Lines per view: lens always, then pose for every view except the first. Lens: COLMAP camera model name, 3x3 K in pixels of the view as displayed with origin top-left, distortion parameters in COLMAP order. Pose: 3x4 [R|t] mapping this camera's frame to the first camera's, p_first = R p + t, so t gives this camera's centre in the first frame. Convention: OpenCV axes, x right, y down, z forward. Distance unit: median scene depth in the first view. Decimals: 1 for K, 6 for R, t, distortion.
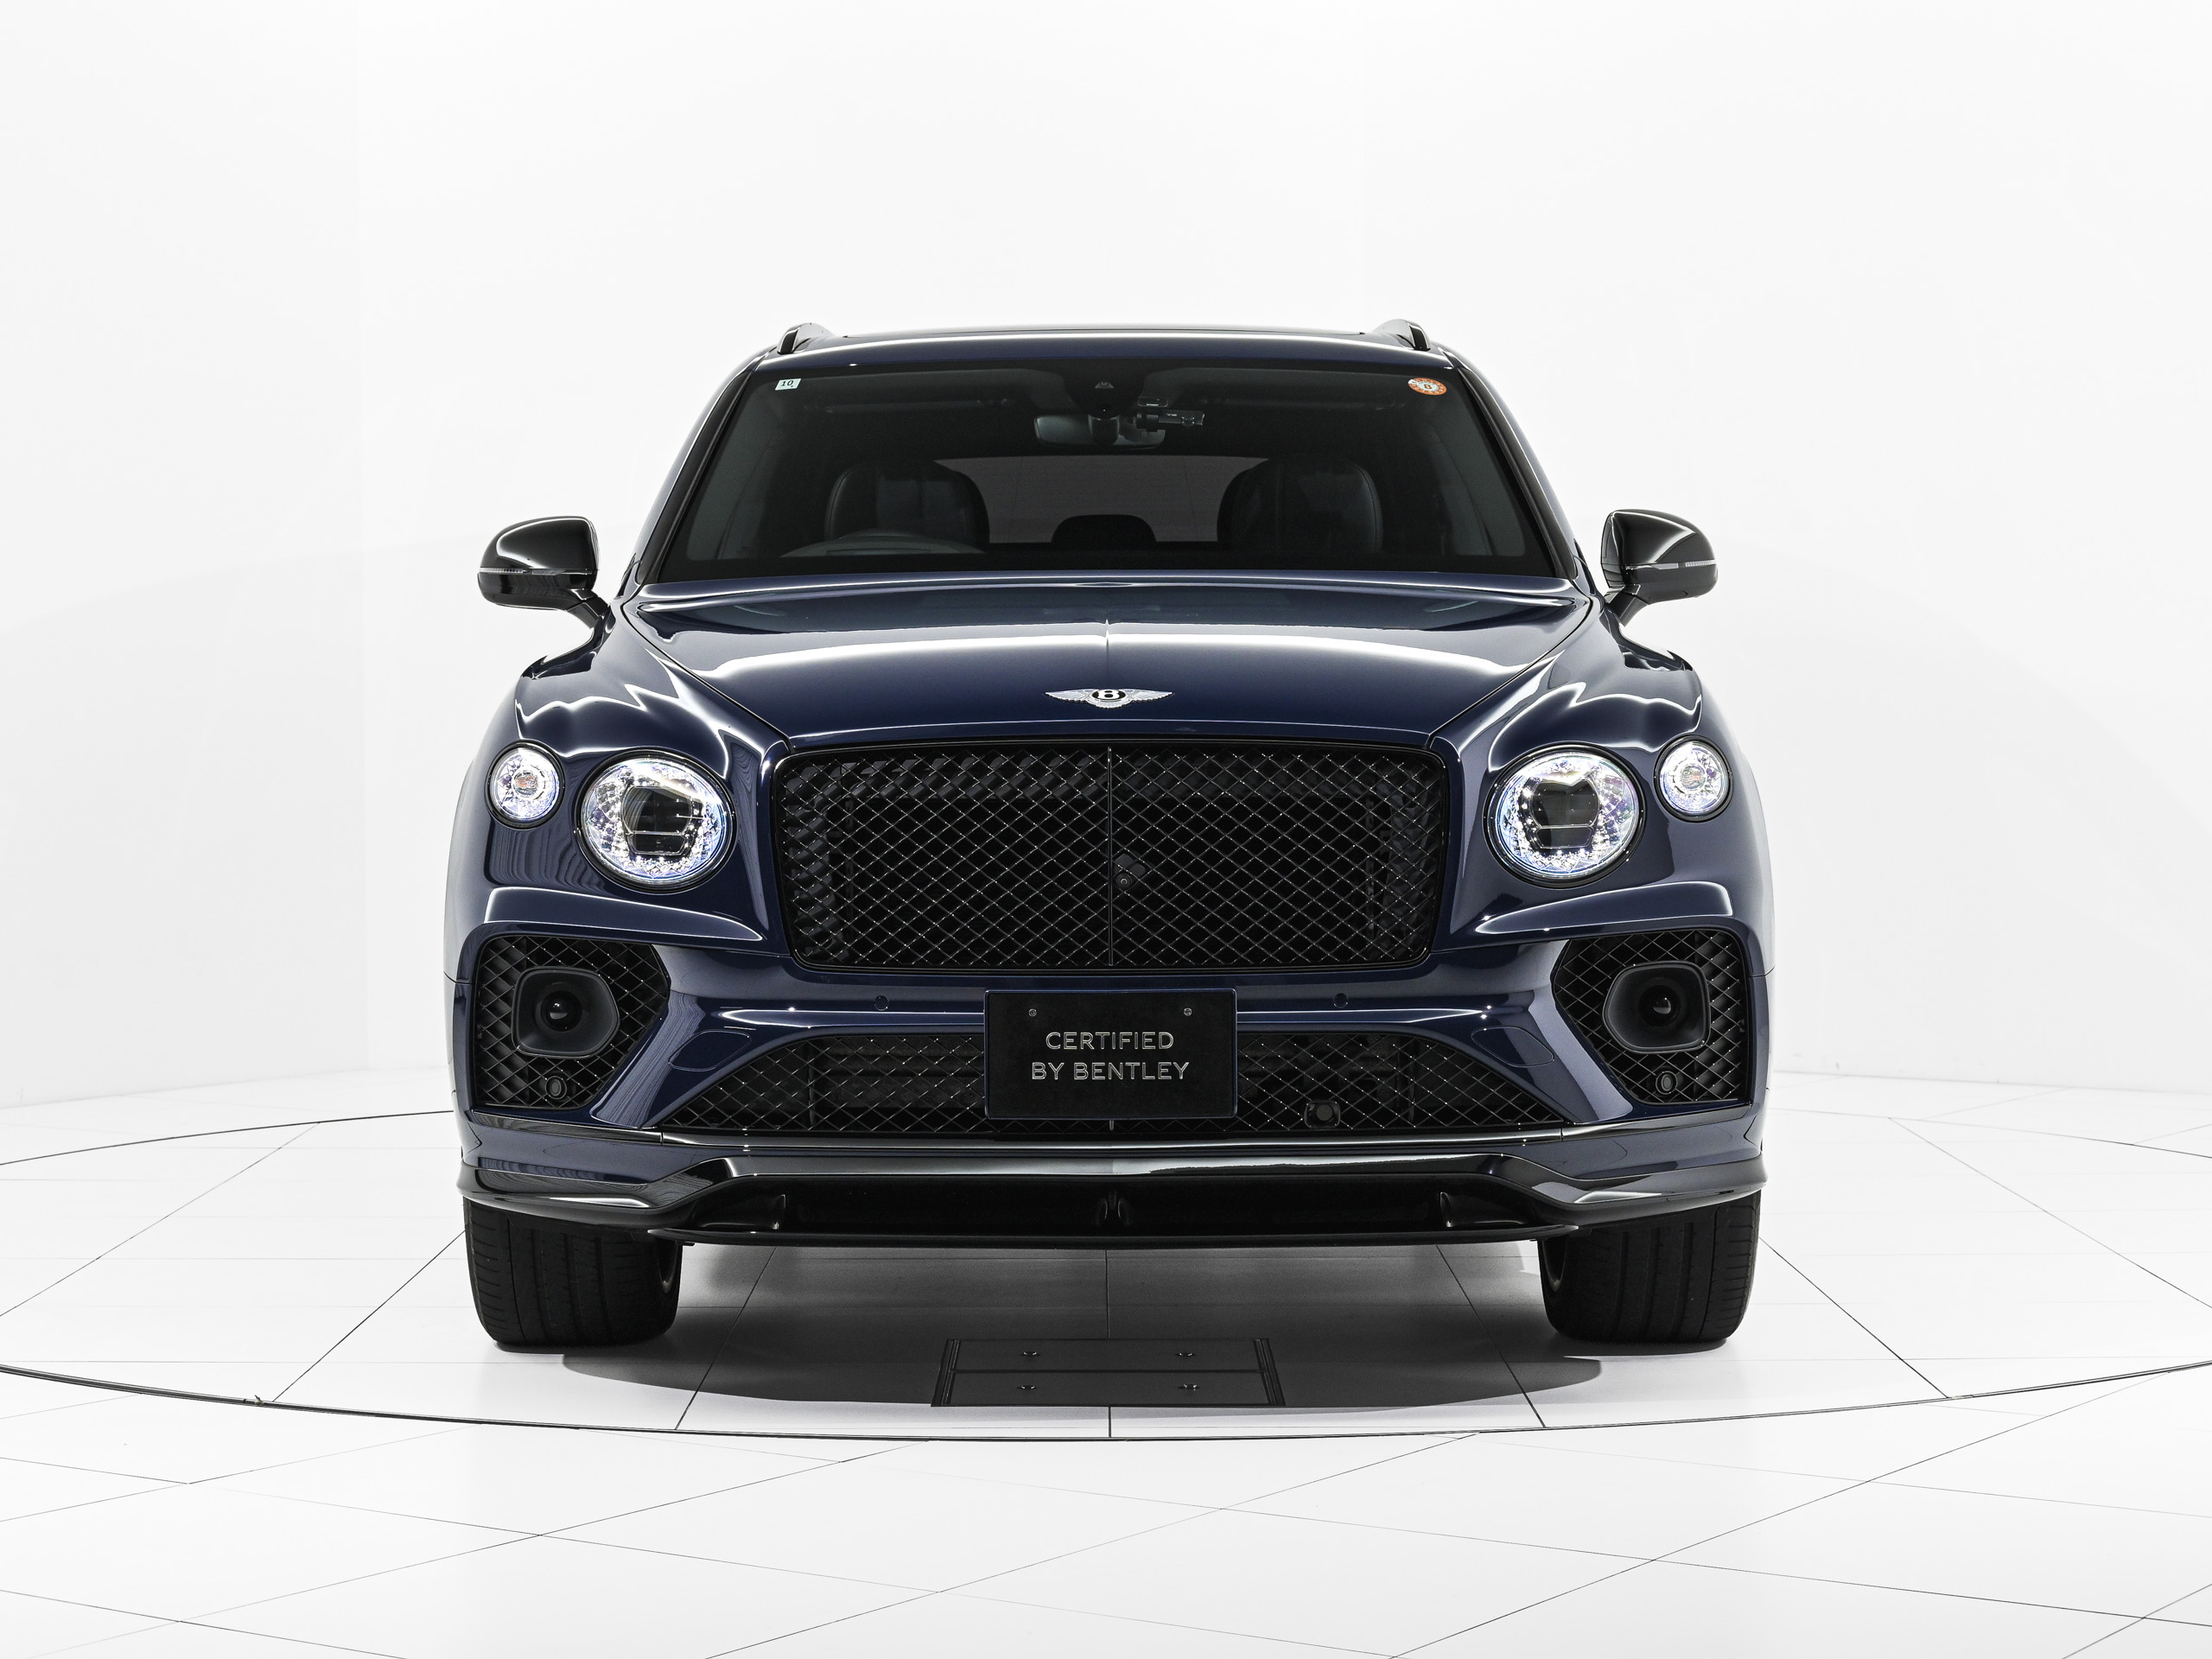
lens RADIAL K [[3841.5, 0, 1105.7], [0, 3841.5, 833.1], [0, 0, 1]] dist [-0.158216, 0.000000]
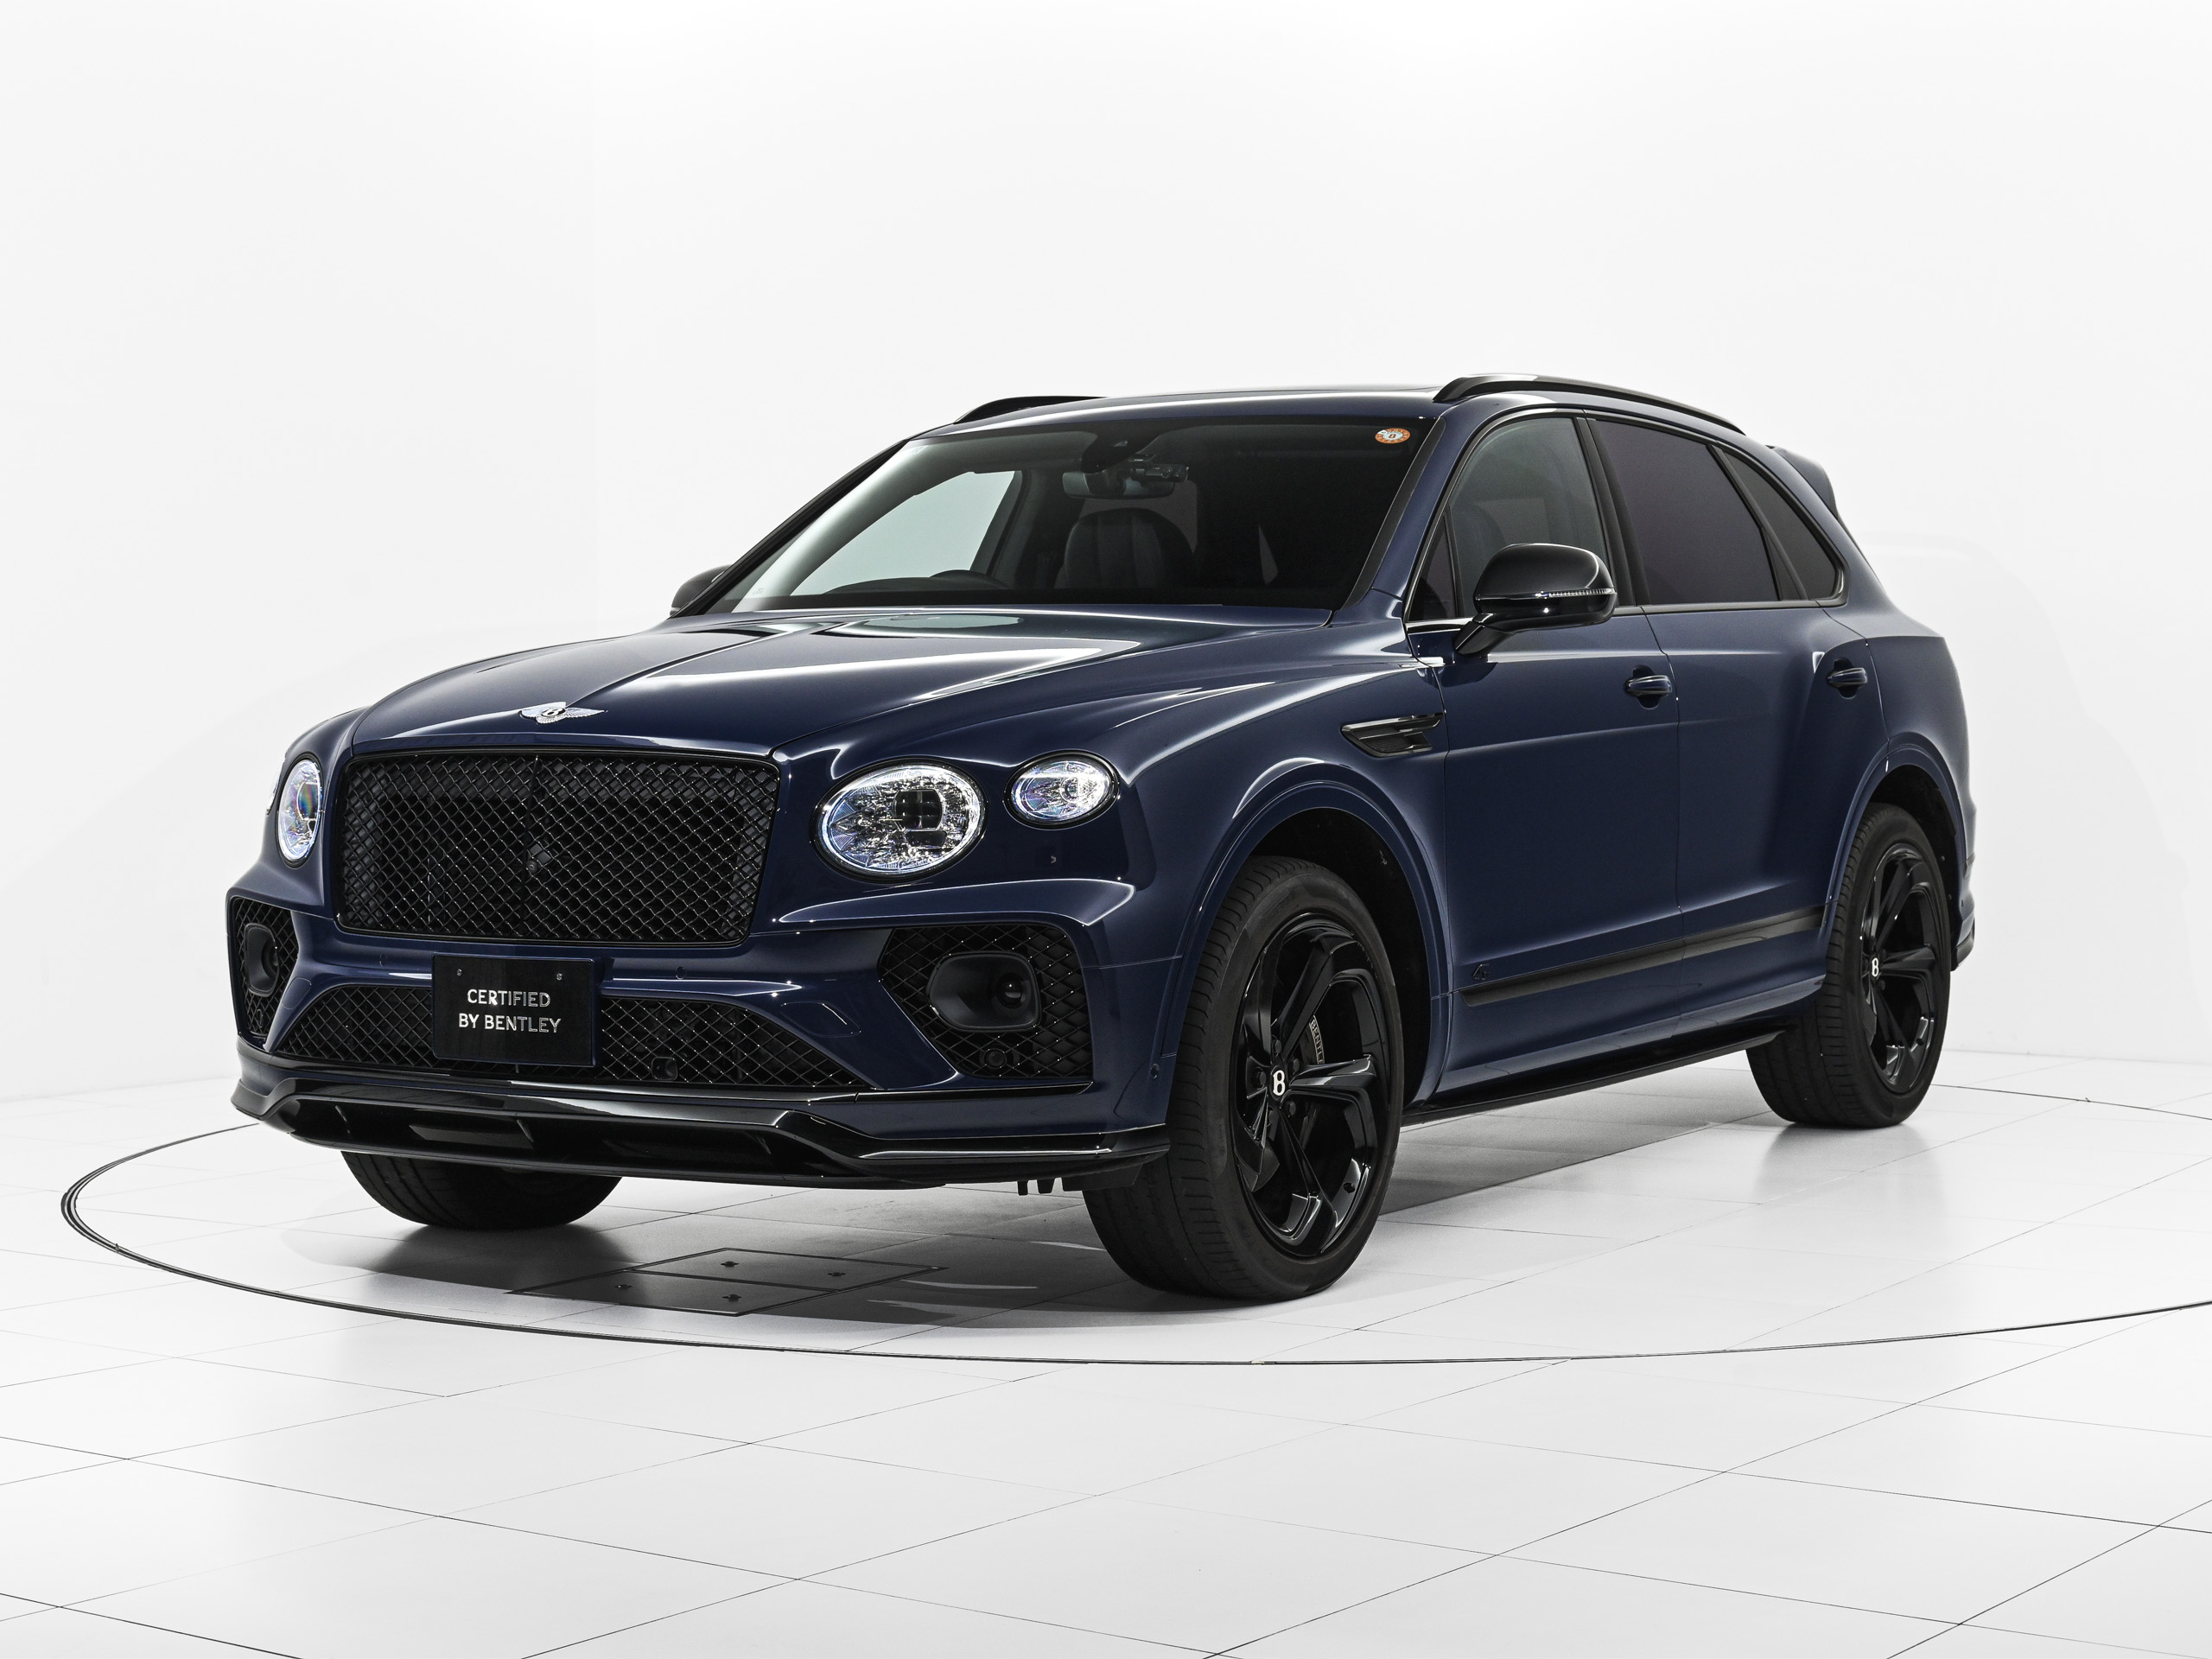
lens RADIAL K [[3545.3, 0, 1117.1], [0, 3545.3, 819.1], [0, 0, 1]] dist [0.005671, 0.000000]
pose [[0.914468, 0.020680, -0.404130, 0.619443], [-0.023168, 0.999731, -0.001267, -0.005109], [0.403995, 0.010522, 0.914700, 0.058509]]
